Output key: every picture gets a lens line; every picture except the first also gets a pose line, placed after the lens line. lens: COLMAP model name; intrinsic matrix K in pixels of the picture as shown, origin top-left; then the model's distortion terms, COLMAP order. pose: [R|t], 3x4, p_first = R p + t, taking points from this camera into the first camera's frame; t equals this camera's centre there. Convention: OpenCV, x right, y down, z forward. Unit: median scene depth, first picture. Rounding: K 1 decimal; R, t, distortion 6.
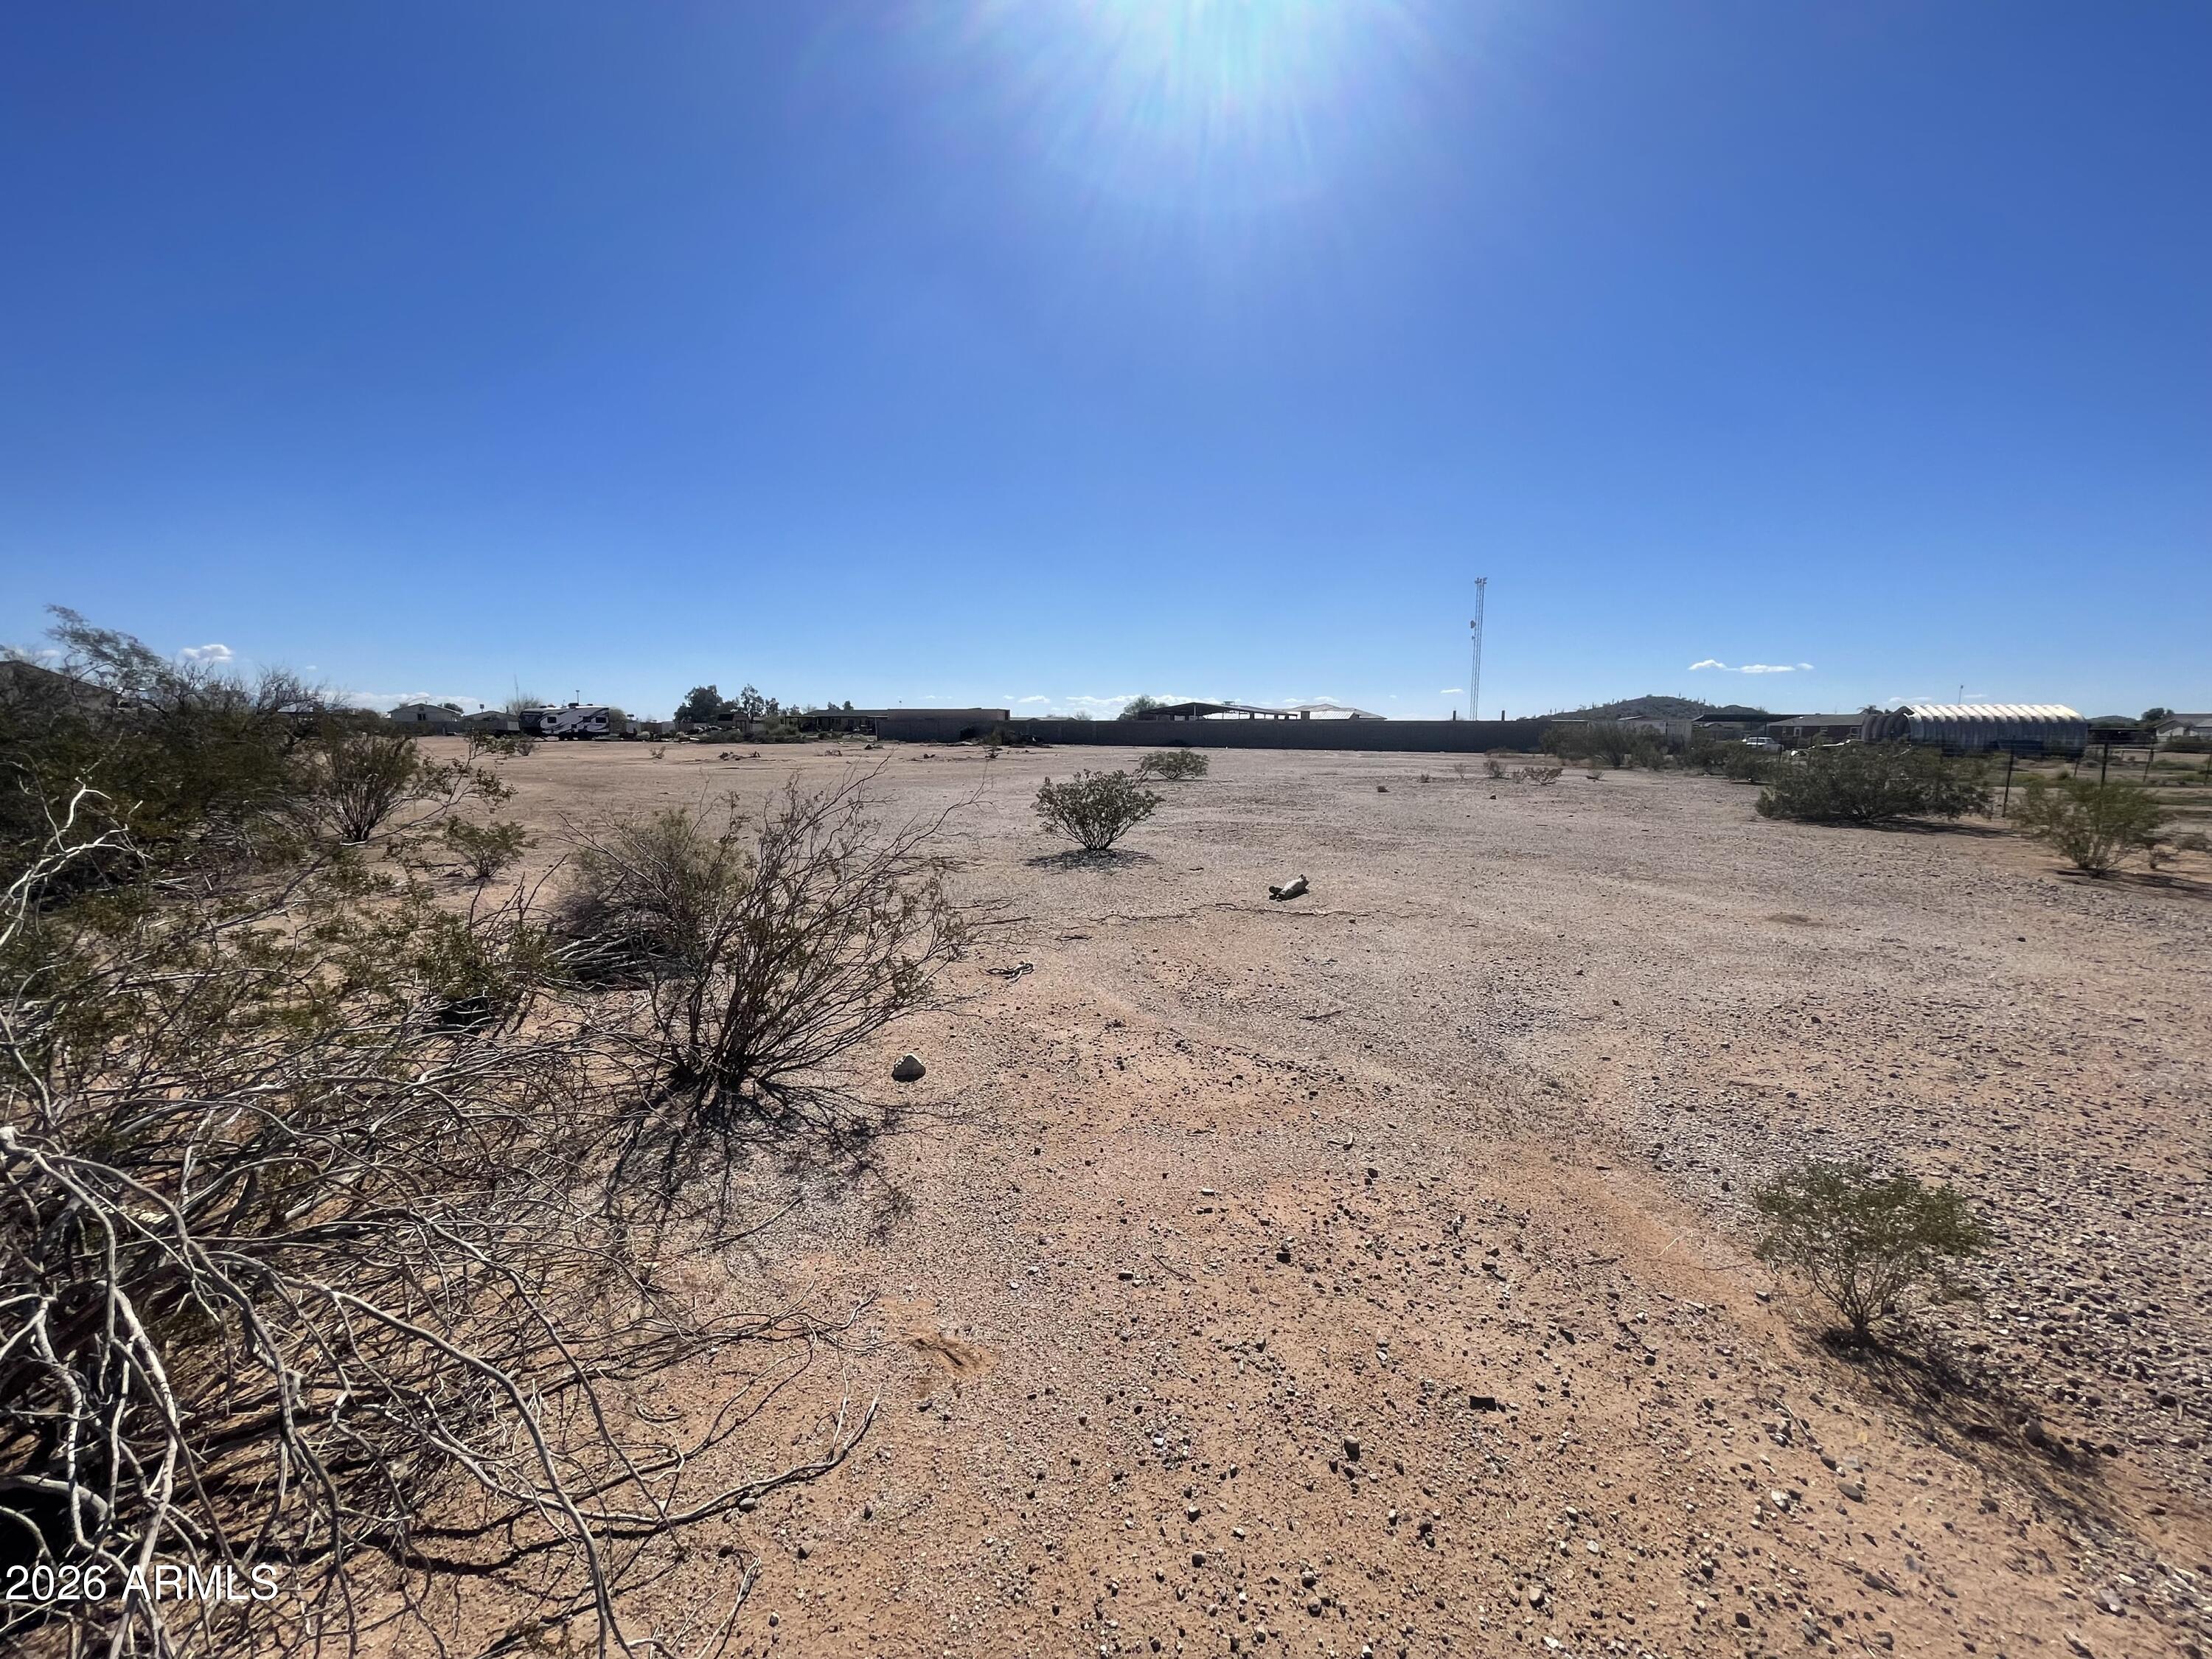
lens RADIAL K [[887.8, 0, 1105.3], [0, 887.8, 824.0], [0, 0, 1]] dist [-0.000157, -0.000709]
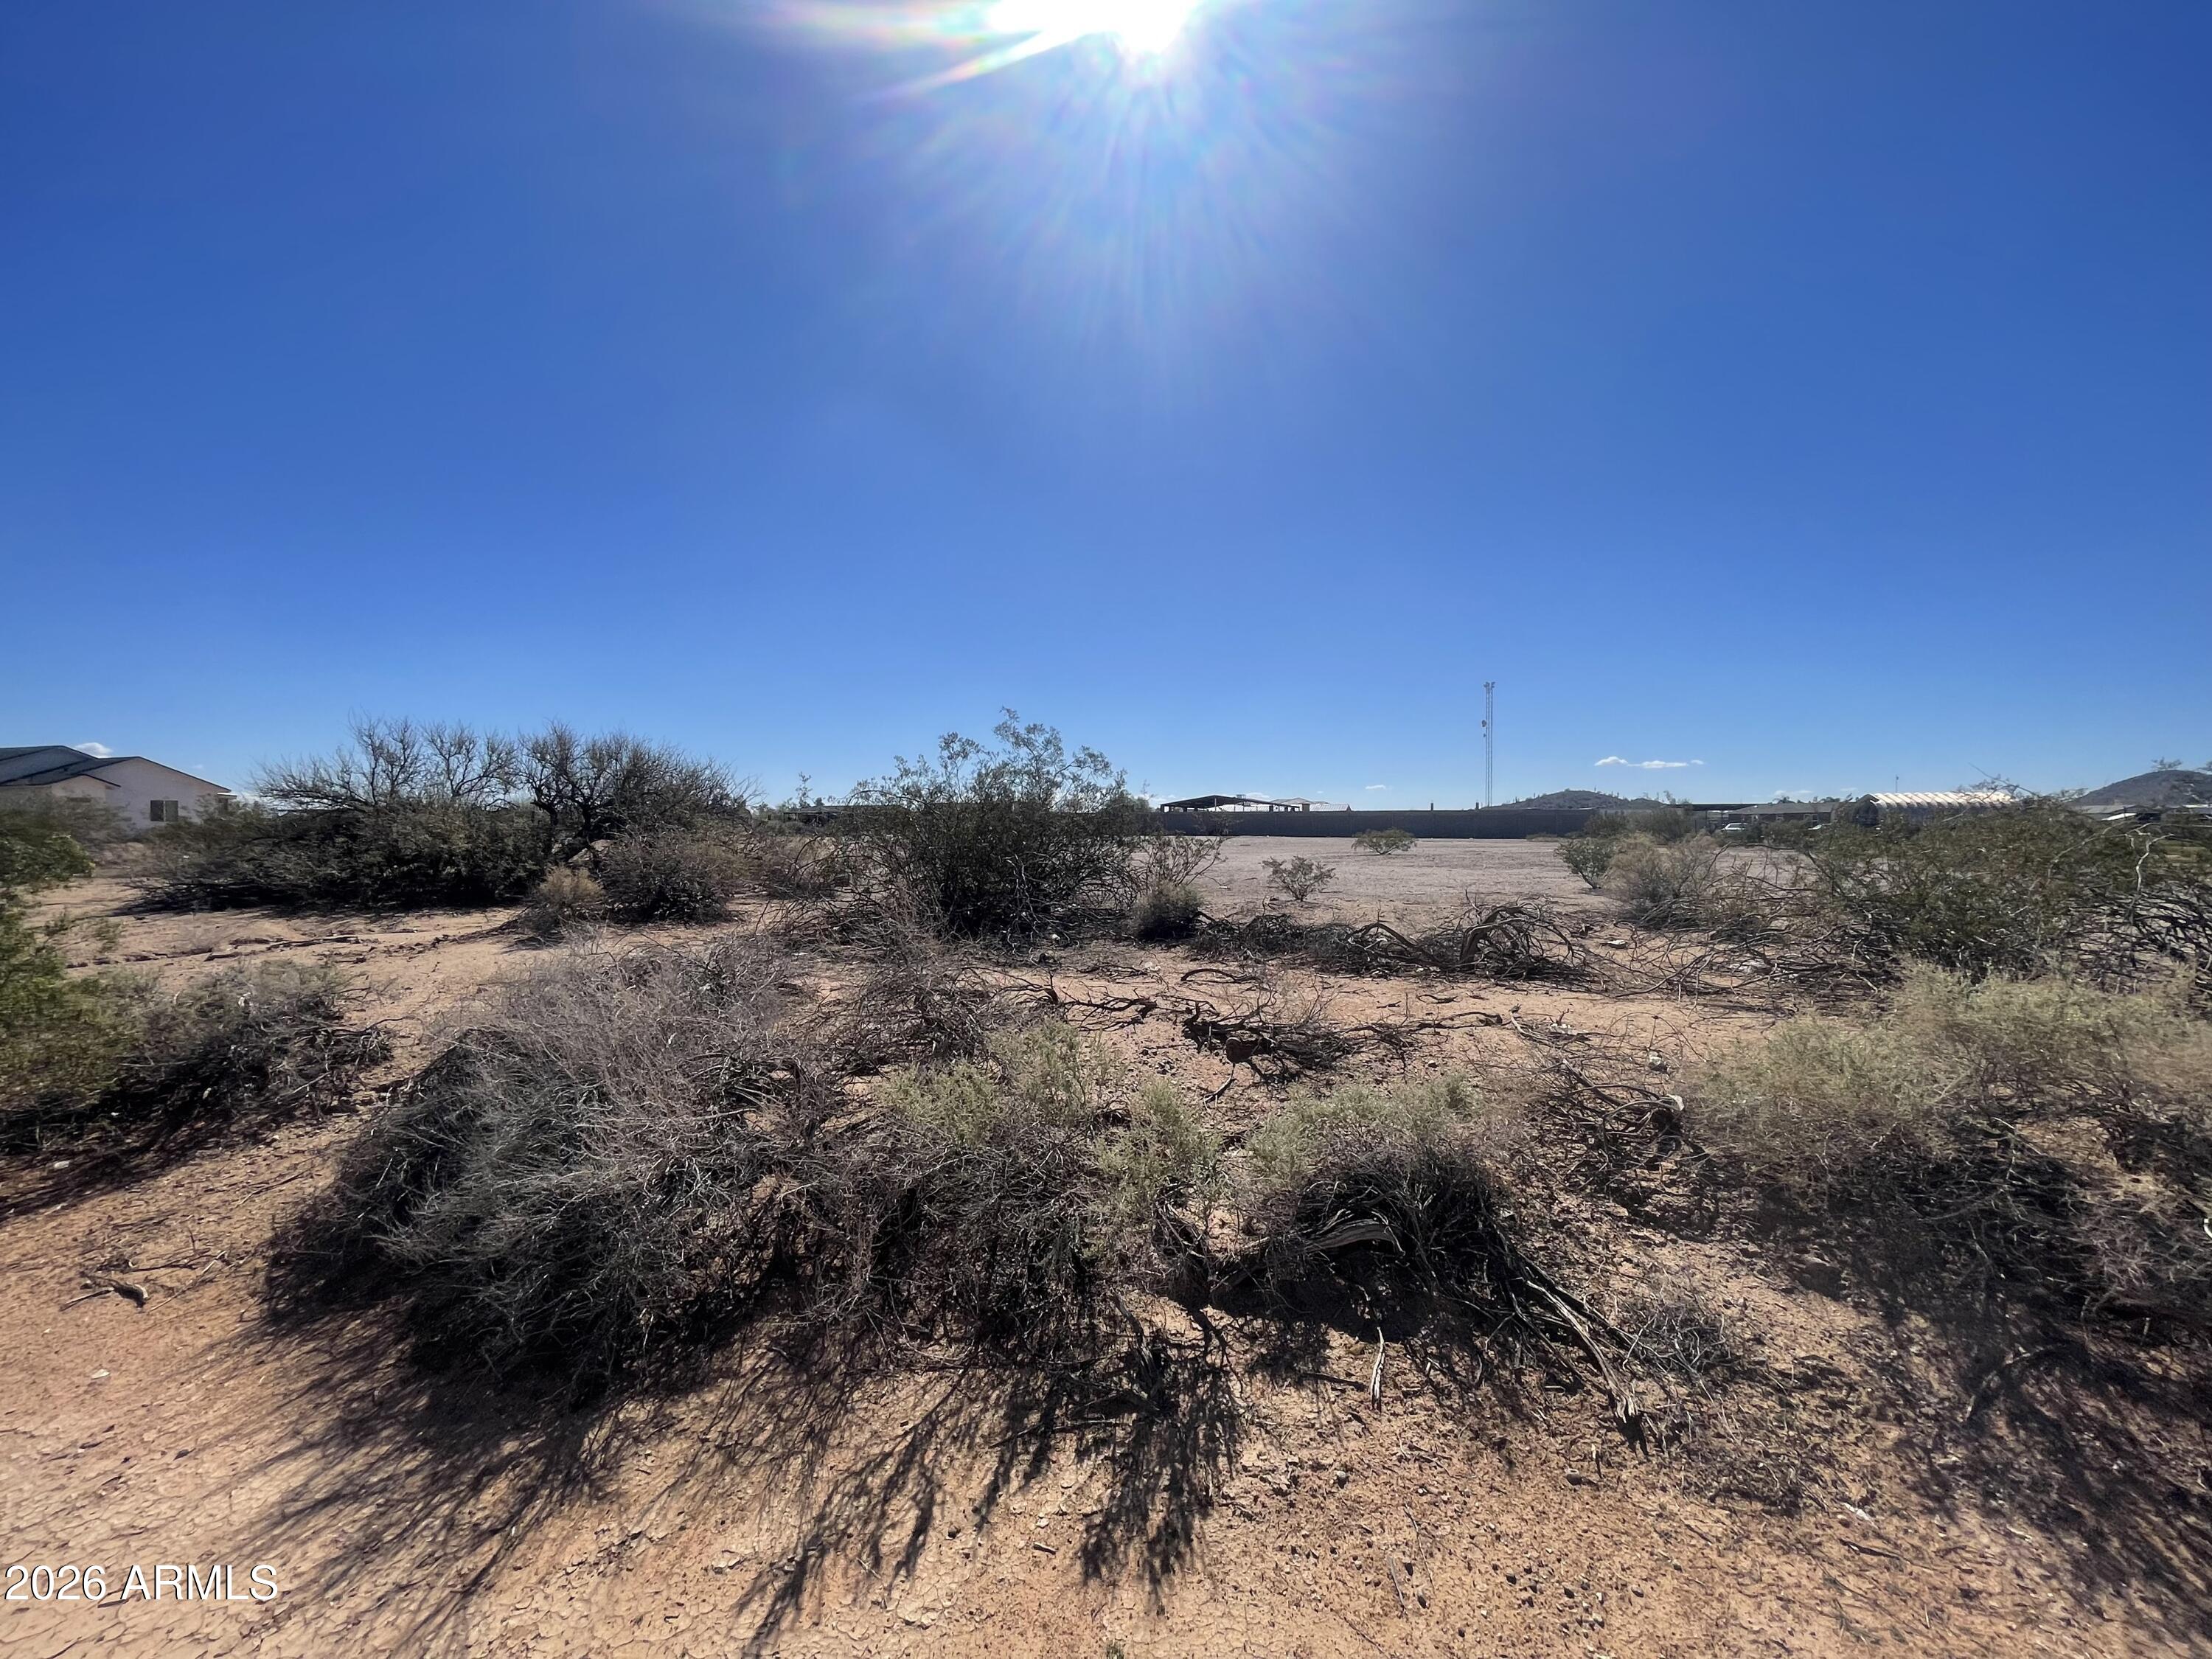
lens RADIAL K [[887.8, 0, 1108.1], [0, 887.8, 829.1], [0, 0, 1]] dist [-0.000157, -0.000709]
pose [[0.997177, -0.007883, 0.074671, -0.108021], [0.015460, 0.994721, -0.101443, 0.008329], [-0.073477, 0.102311, 0.992035, -0.036942]]
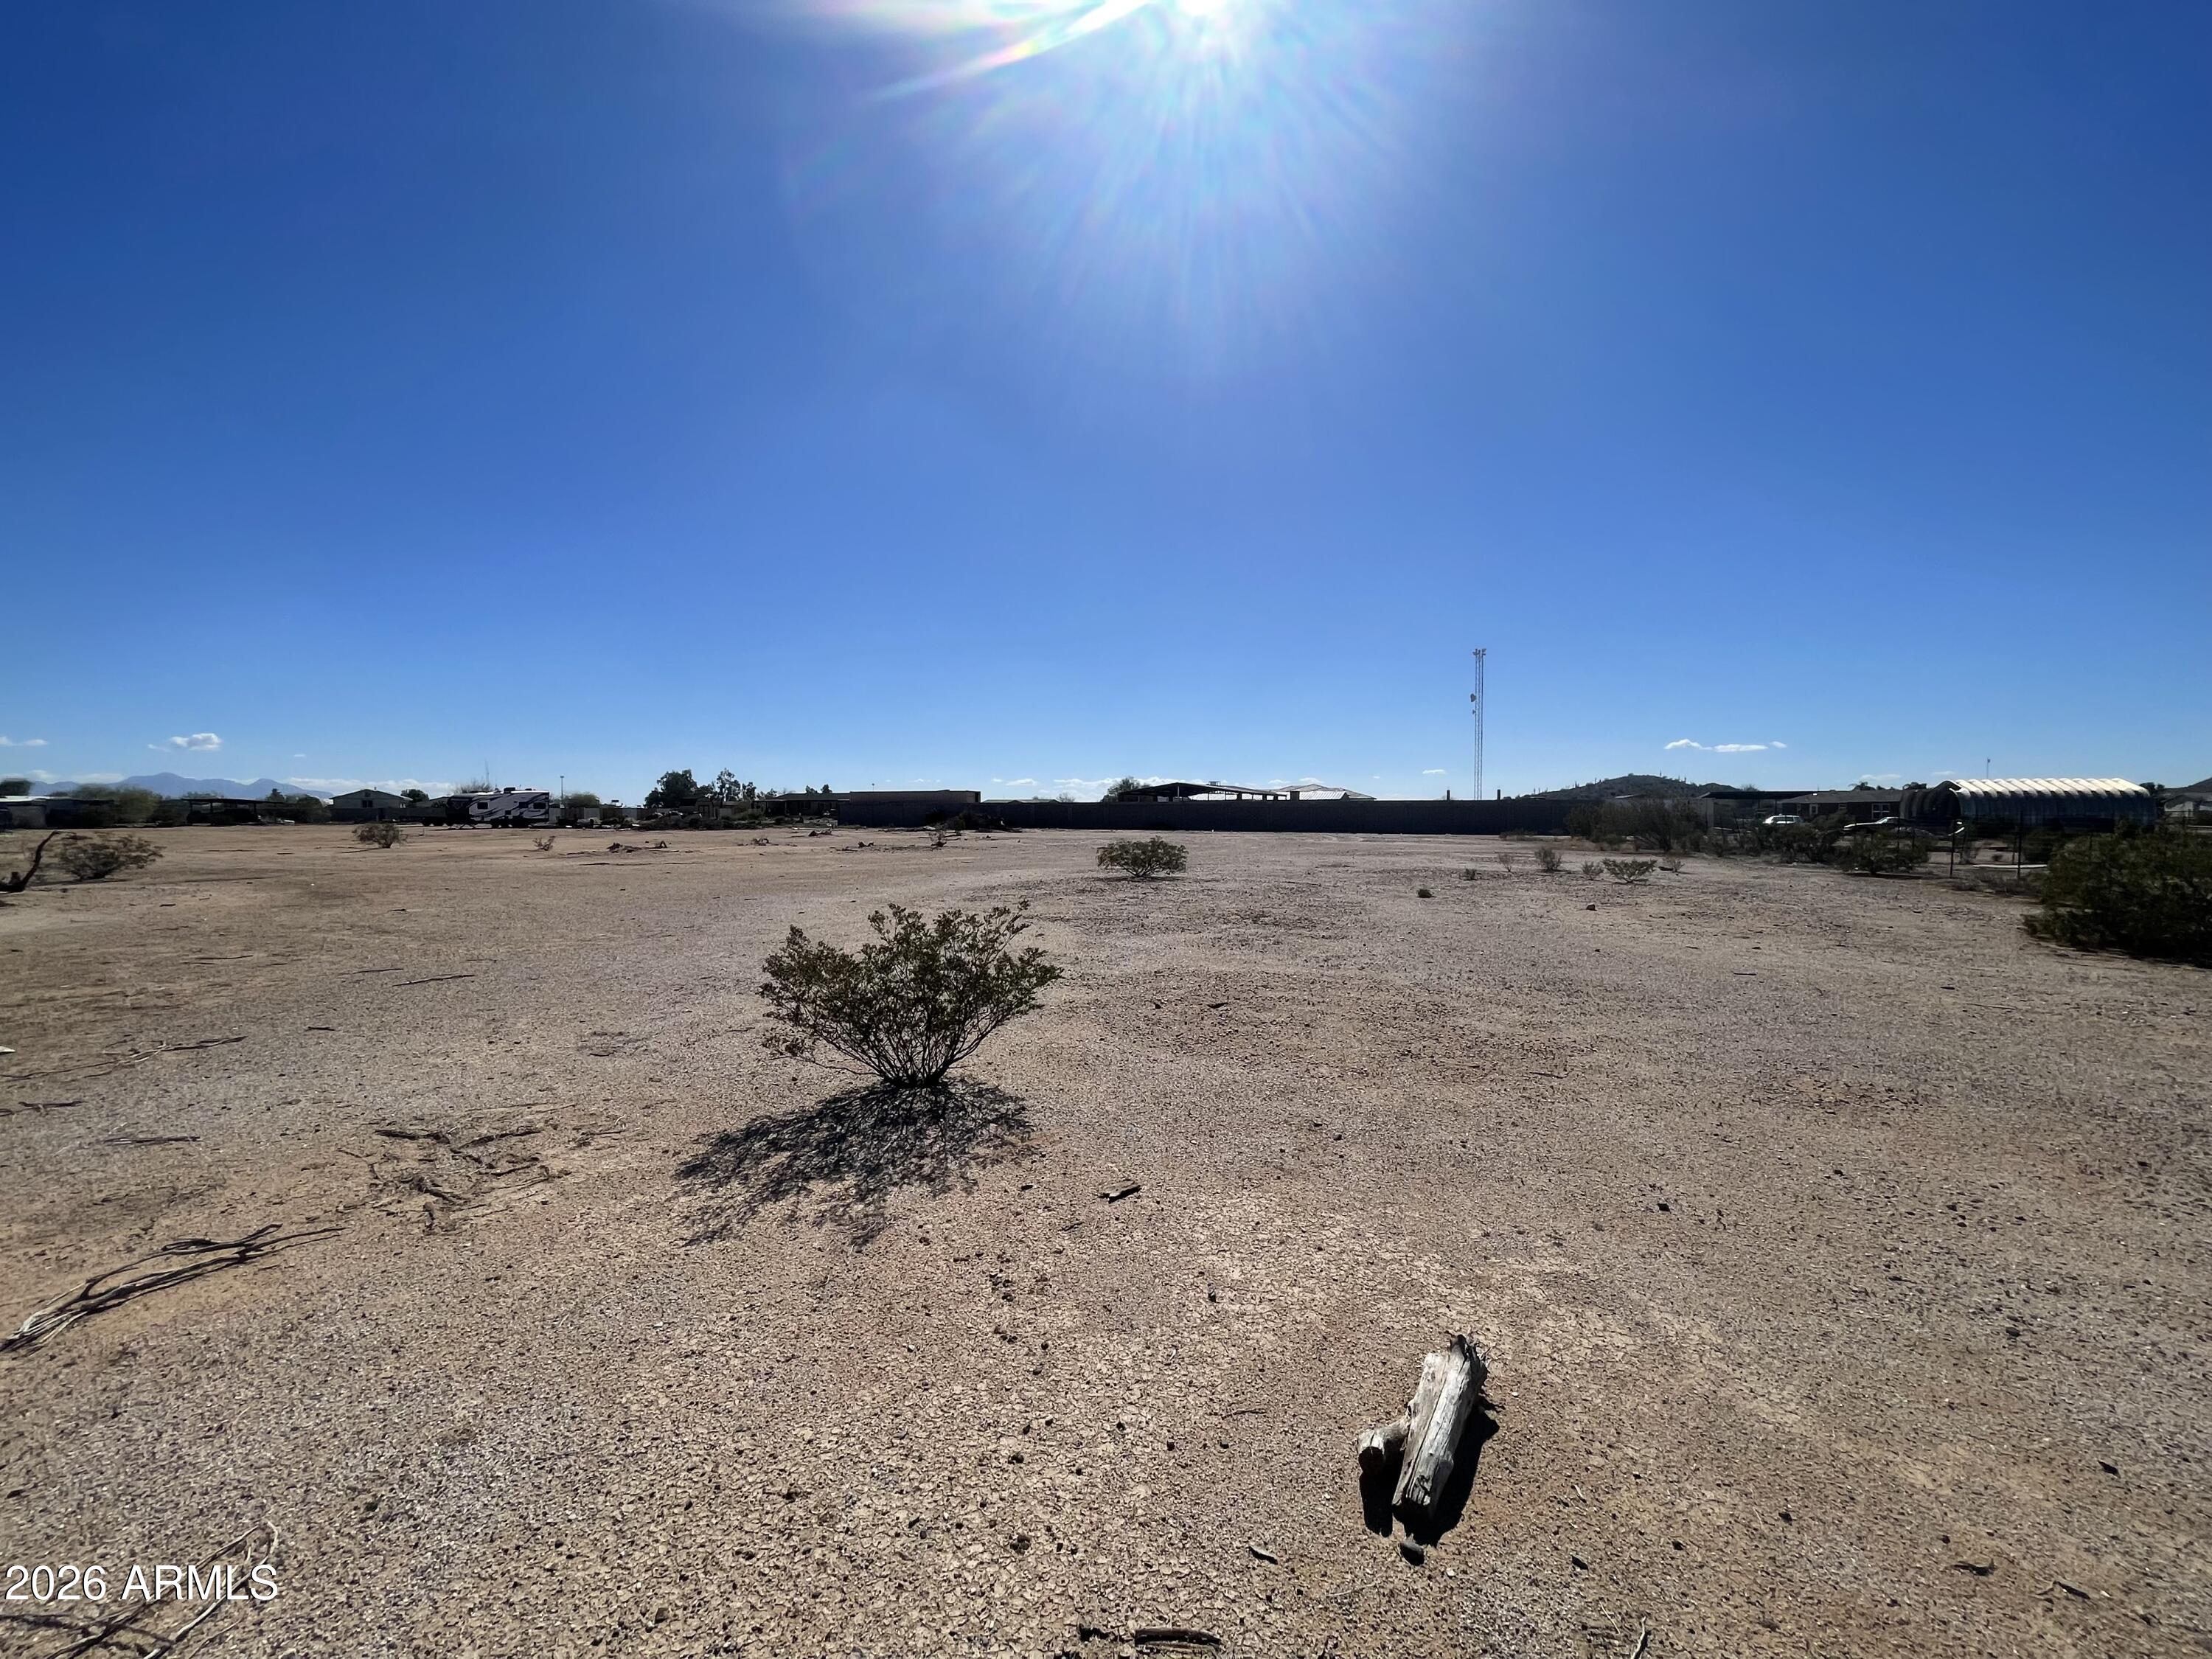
lens RADIAL K [[887.8, 0, 1104.9], [0, 887.8, 827.6], [0, 0, 1]] dist [-0.000157, -0.000709]
pose [[0.999886, -0.007208, 0.013289, 0.010262], [0.008347, 0.996107, -0.087761, -0.007638], [-0.012605, 0.087861, 0.996053, 0.067945]]
